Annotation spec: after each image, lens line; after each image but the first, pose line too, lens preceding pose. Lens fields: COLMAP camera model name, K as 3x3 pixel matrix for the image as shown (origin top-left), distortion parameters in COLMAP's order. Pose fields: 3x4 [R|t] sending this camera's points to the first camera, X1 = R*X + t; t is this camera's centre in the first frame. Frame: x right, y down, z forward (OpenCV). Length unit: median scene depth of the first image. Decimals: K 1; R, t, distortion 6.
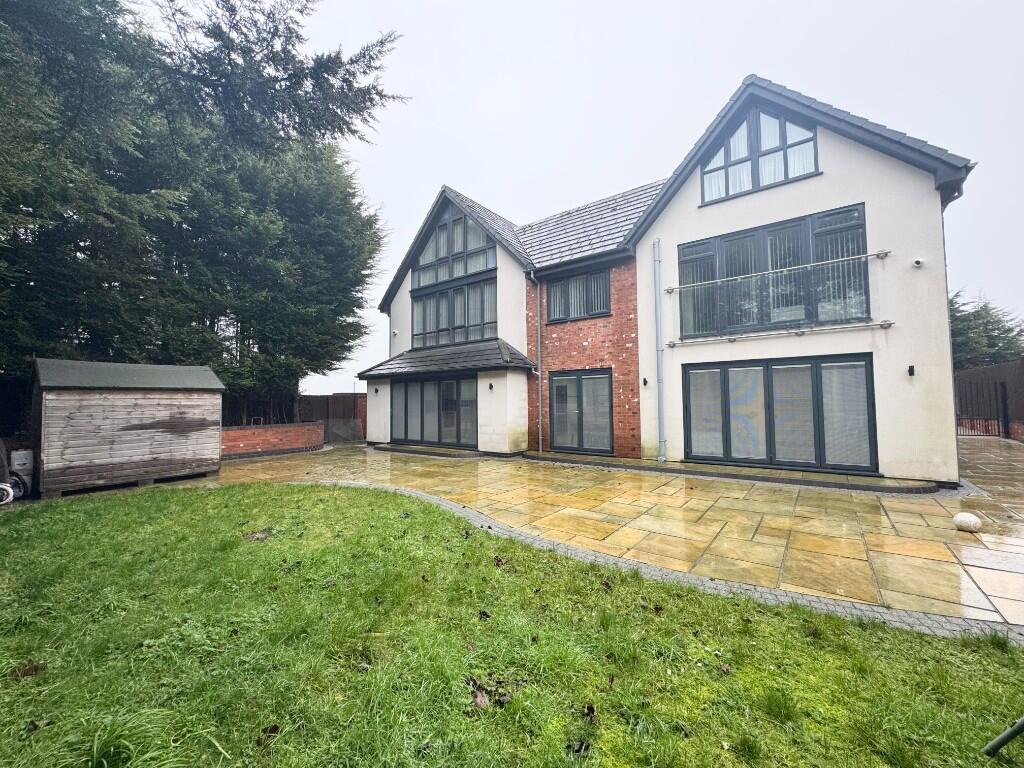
lens RADIAL K [[410.0, 0, 510.2], [0, 410.0, 379.1], [0, 0, 1]] dist [-0.003411, -0.000088]
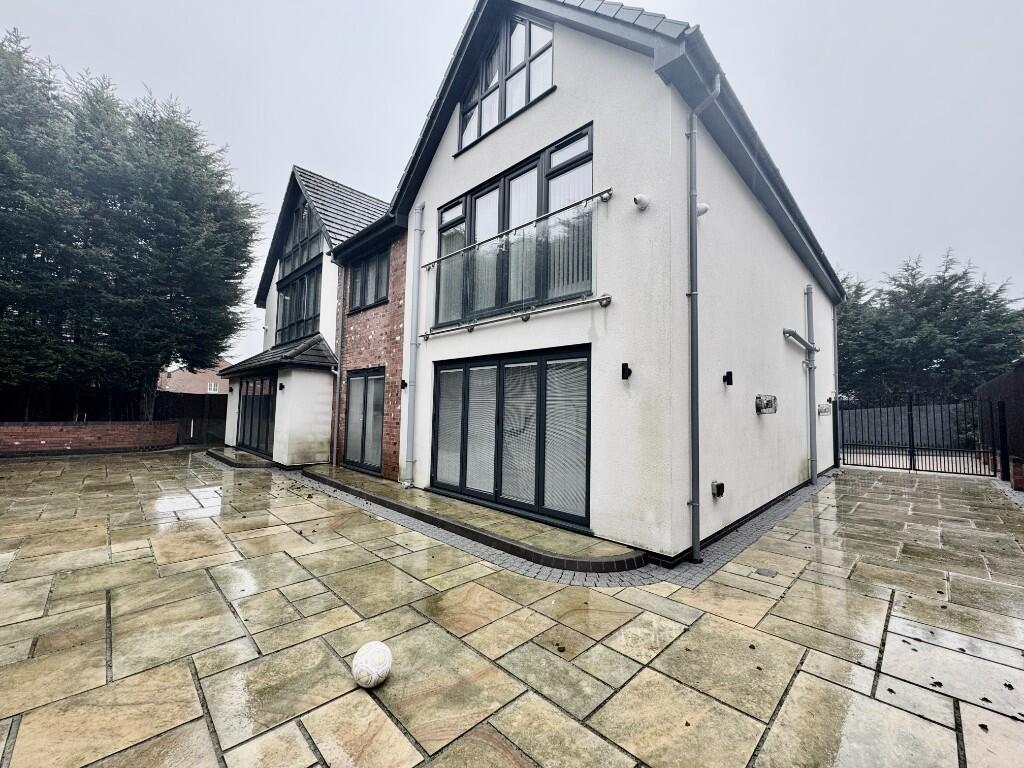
lens RADIAL K [[410.0, 0, 510.2], [0, 410.0, 379.1], [0, 0, 1]] dist [-0.003411, -0.000088]
pose [[0.990779, 0.022983, -0.133523, 0.670512], [-0.025370, 0.999547, -0.016208, 0.004758], [0.133090, 0.019446, 0.990913, 0.261859]]
